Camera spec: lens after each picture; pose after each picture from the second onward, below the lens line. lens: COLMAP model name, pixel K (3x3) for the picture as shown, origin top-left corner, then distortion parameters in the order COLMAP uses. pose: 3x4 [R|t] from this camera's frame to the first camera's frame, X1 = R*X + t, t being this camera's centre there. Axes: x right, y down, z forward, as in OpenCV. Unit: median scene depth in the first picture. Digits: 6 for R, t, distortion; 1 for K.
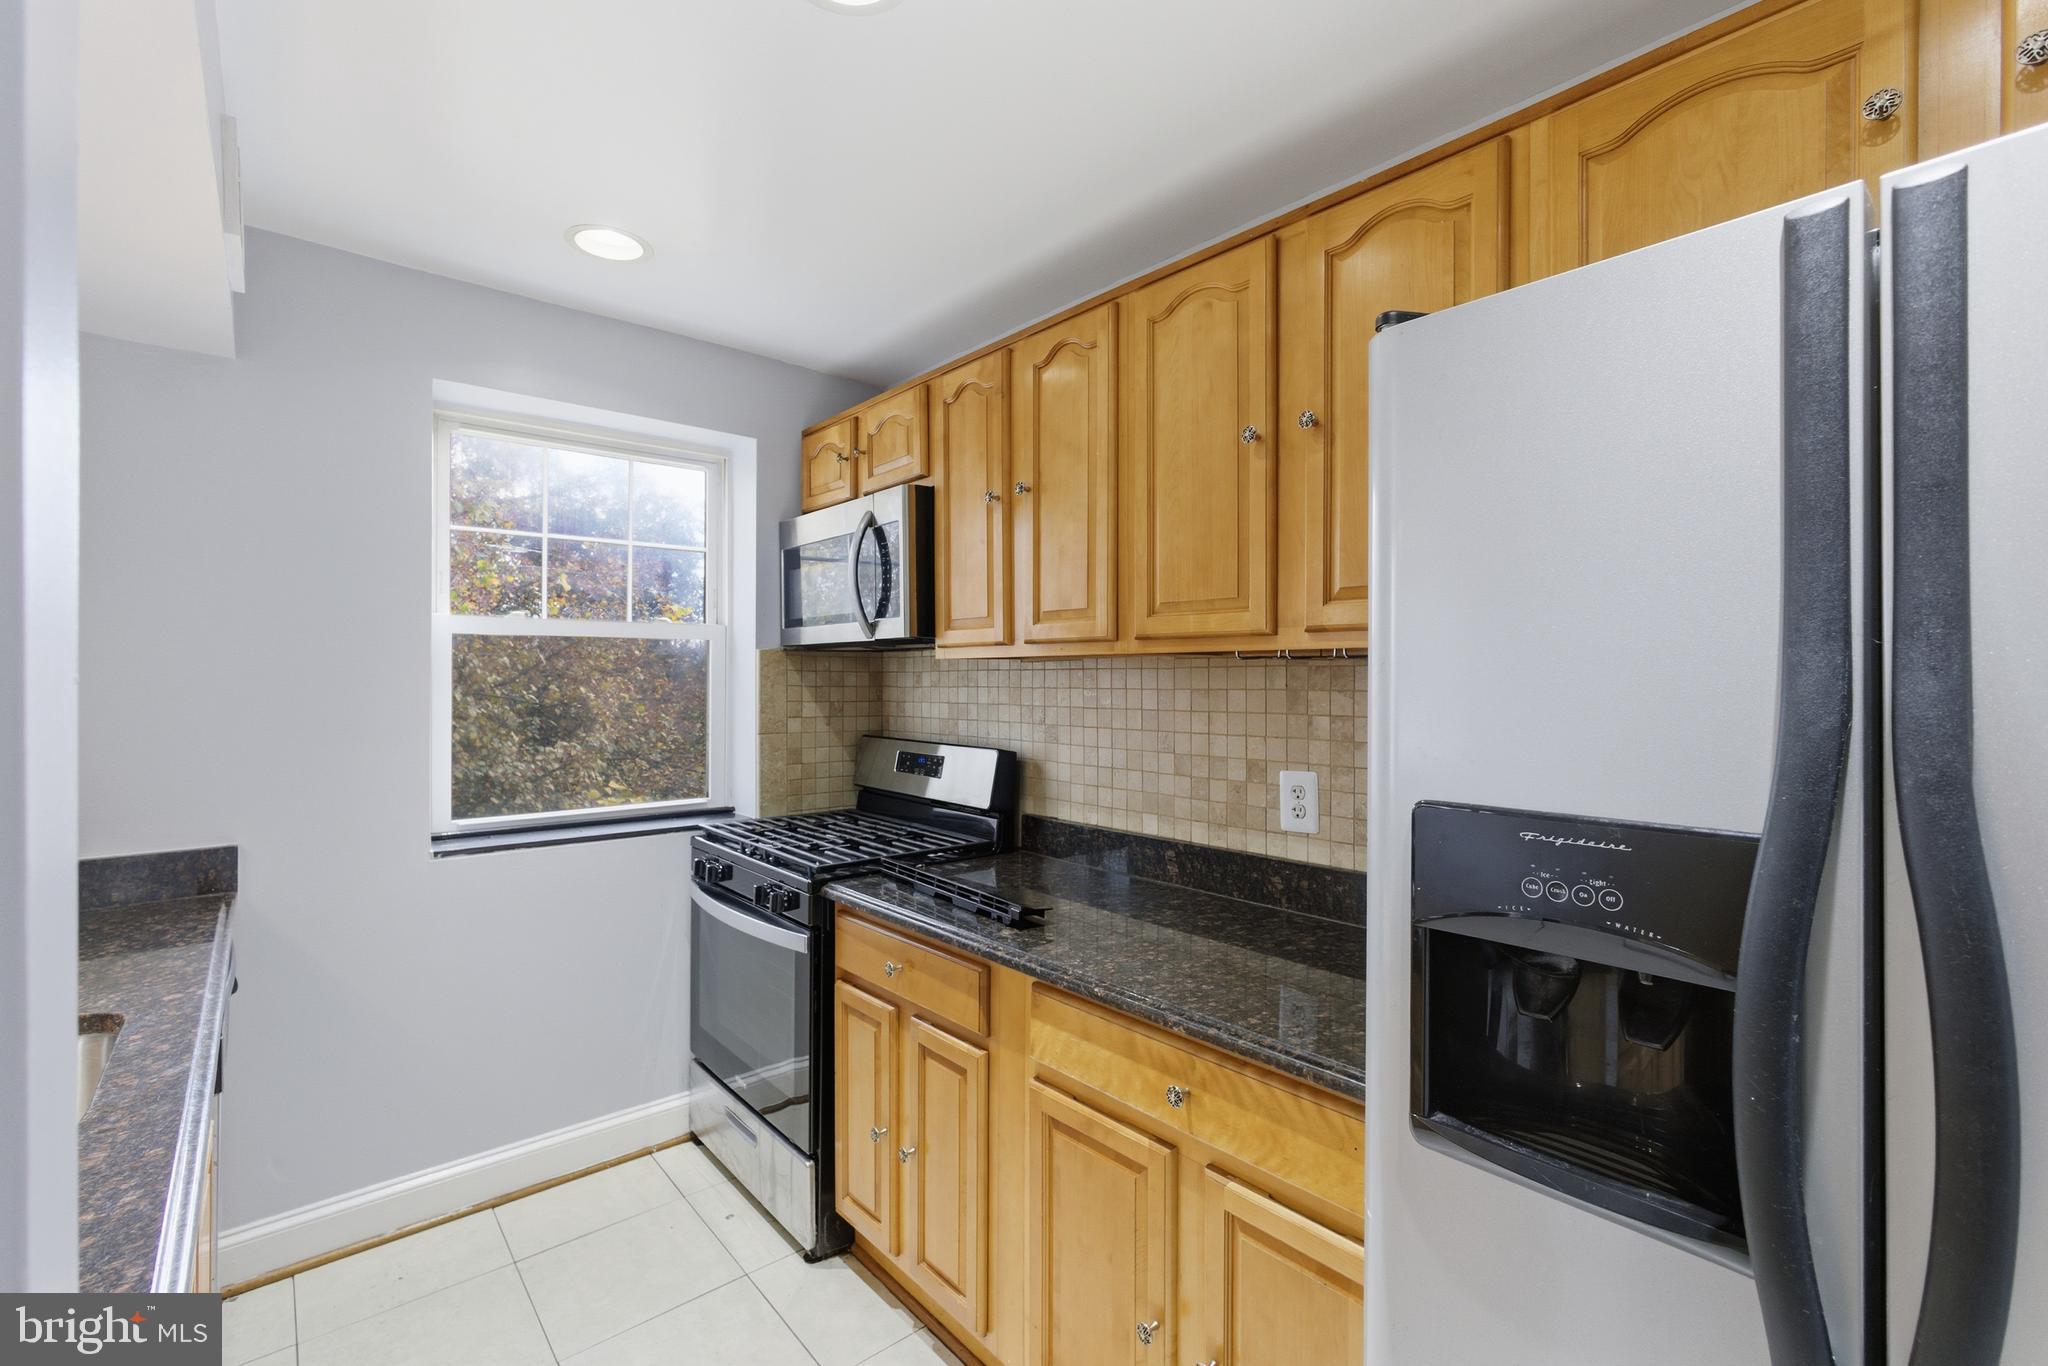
lens RADIAL K [[885.1, 0, 1028.8], [0, 885.1, 676.7], [0, 0, 1]] dist [-0.015907, 0.008843]
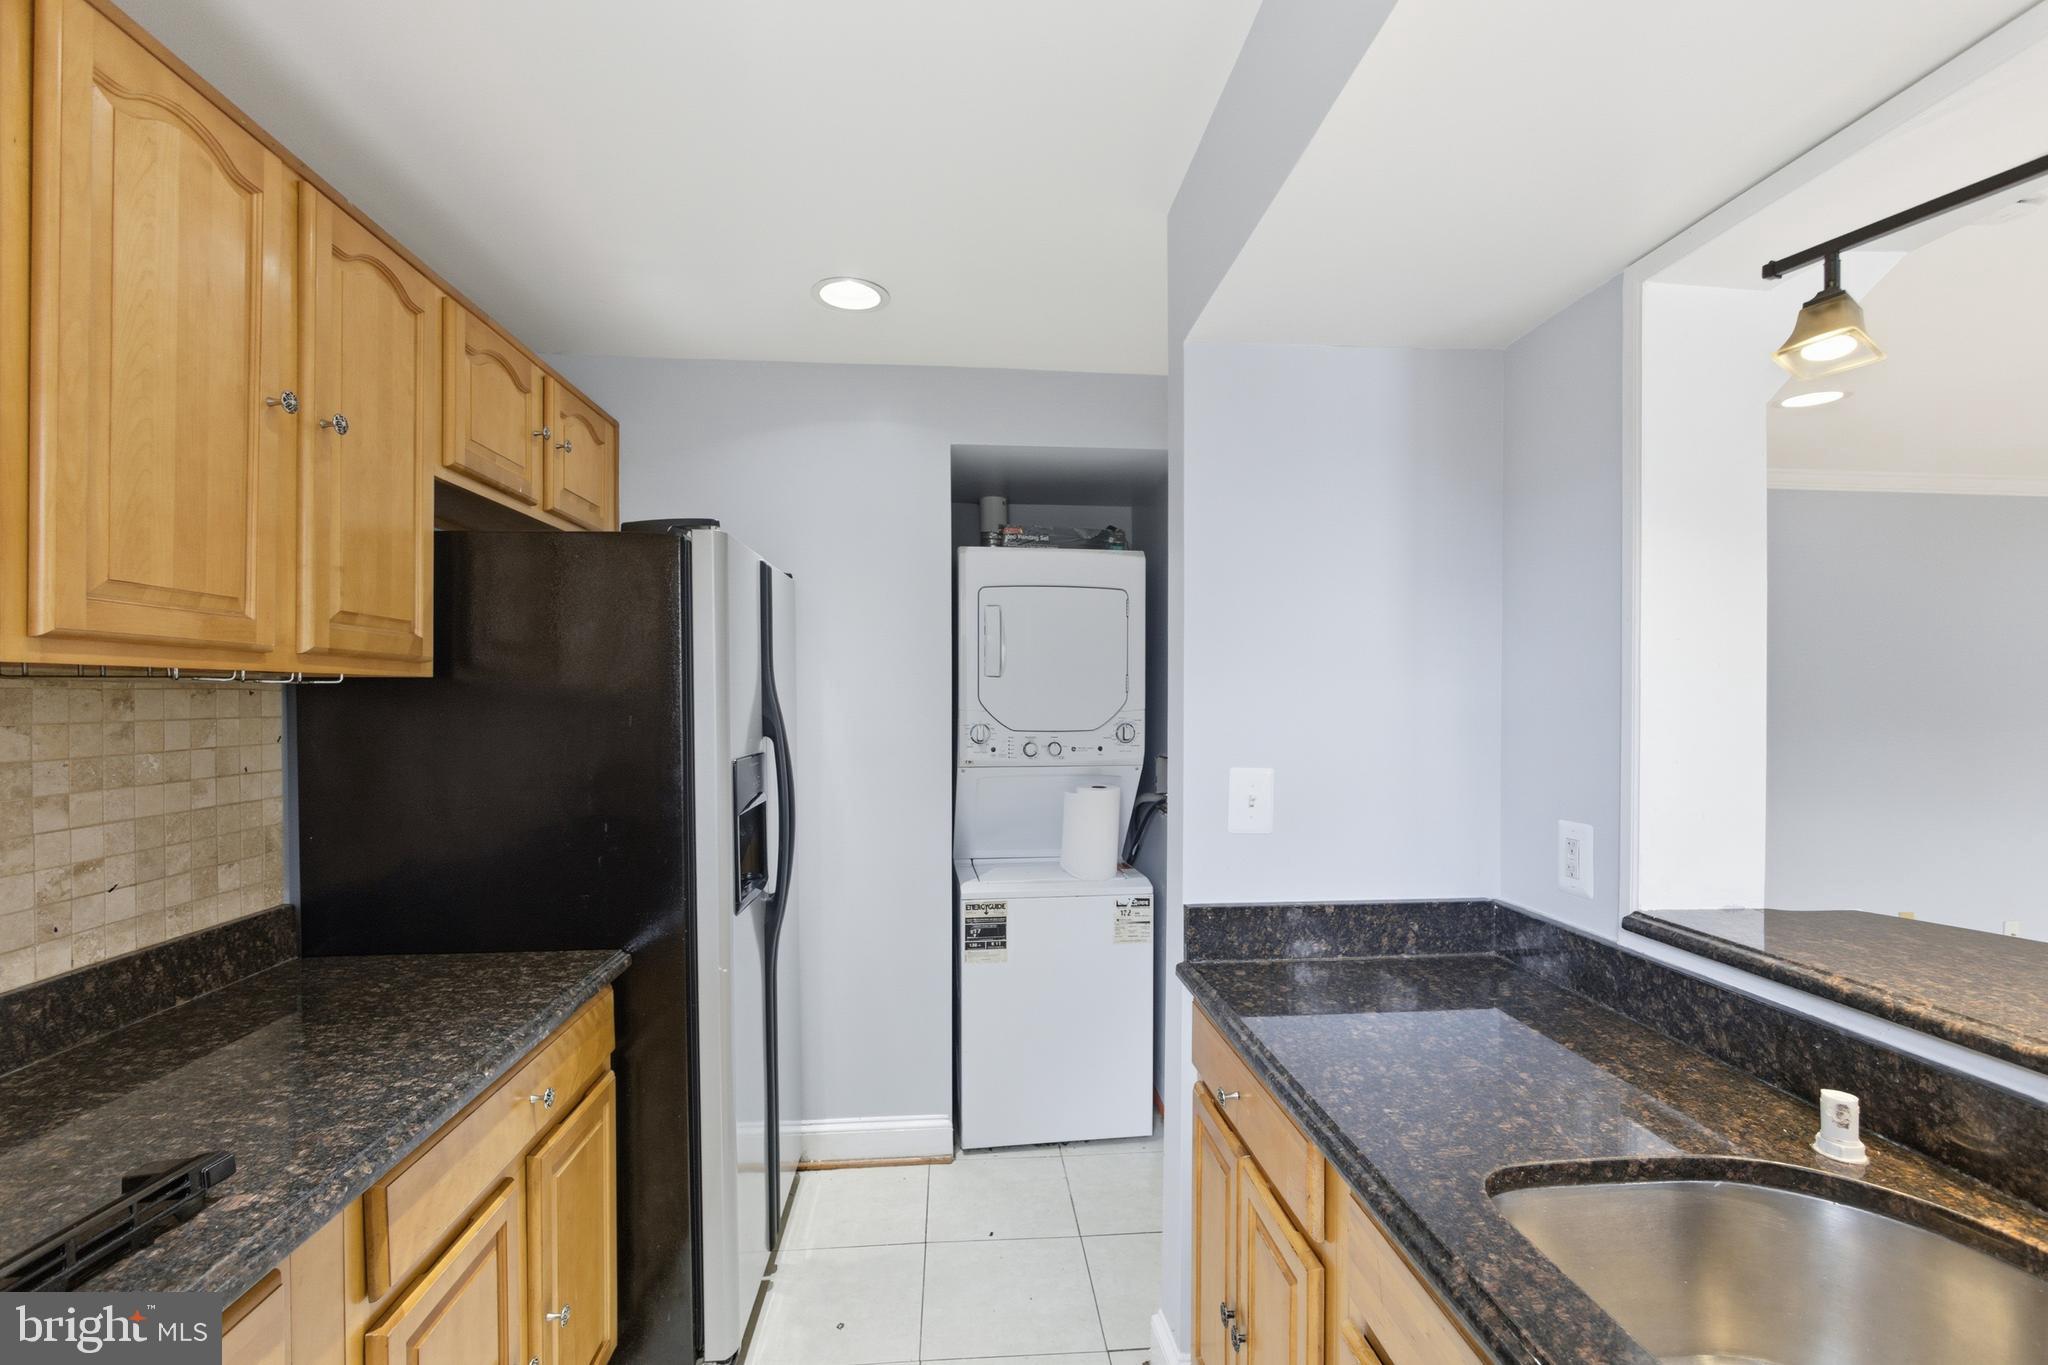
lens RADIAL K [[896.9, 0, 1024.0], [0, 896.9, 682.5], [0, 0, 1]] dist [-0.000708, 0.000593]
pose [[-0.807575, 0.005598, 0.589738, -0.661792], [-0.003172, 0.999899, -0.013836, -0.009022], [-0.589756, -0.013044, -0.807476, 1.087029]]
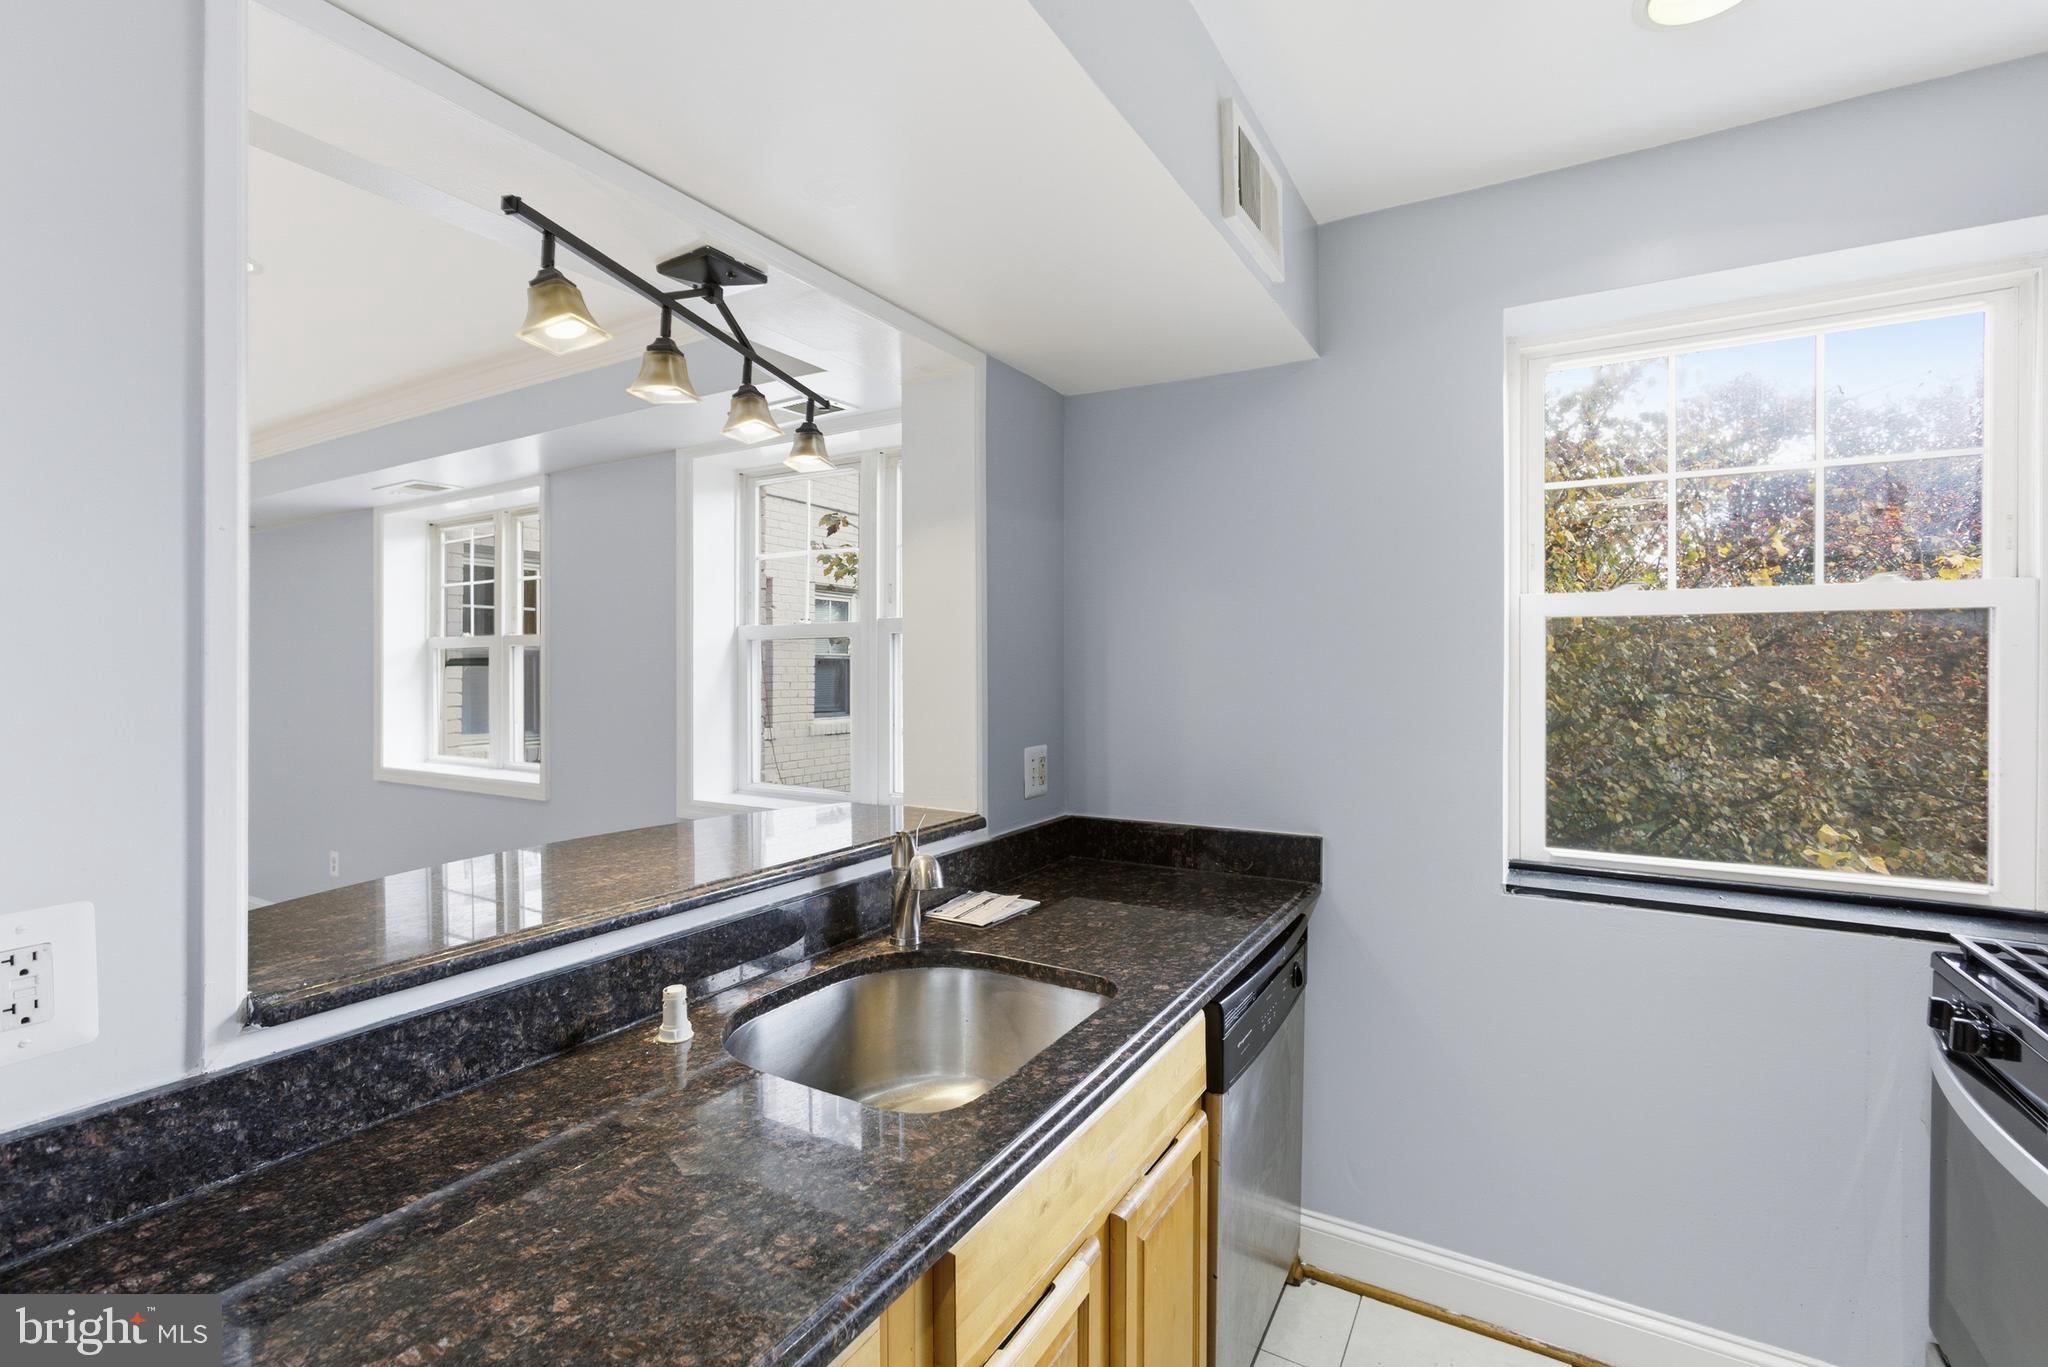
lens RADIAL K [[896.9, 0, 1024.0], [0, 896.9, 683.5], [0, 0, 1]] dist [-0.000708, 0.000593]
pose [[0.317012, 0.010127, -0.948368, -0.032739], [0.002413, 0.999931, 0.011485, 0.000700], [0.948419, -0.005930, 0.316965, 0.387322]]
